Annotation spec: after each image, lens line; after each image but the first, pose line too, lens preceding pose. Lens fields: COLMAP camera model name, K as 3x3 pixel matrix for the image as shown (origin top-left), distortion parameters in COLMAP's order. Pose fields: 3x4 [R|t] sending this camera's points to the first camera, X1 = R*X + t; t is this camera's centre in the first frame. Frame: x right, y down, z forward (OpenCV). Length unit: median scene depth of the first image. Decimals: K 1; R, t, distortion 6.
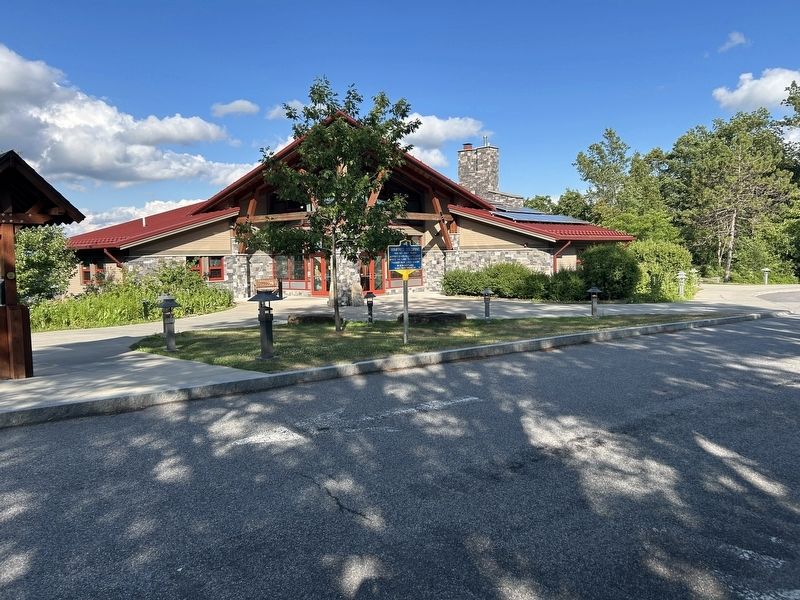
lens RADIAL K [[617.8, 0, 400.8], [0, 617.8, 299.4], [0, 0, 1]] dist [0.044014, -0.000365]
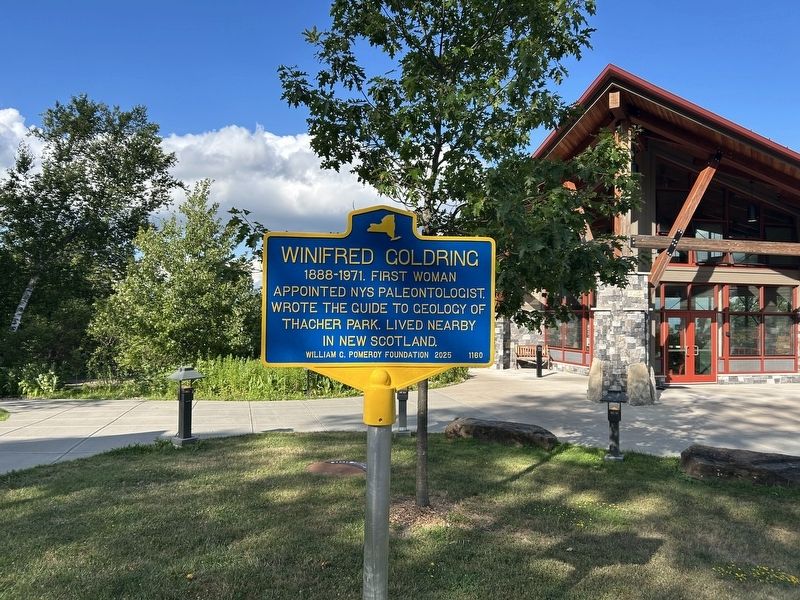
lens RADIAL K [[617.8, 0, 406.3], [0, 617.8, 298.4], [0, 0, 1]] dist [0.044014, -0.000365]
pose [[0.843332, 0.017075, -0.537121, 0.043939], [-0.069863, 0.994496, -0.078077, -0.021264], [0.532832, 0.103370, 0.839884, 0.331259]]
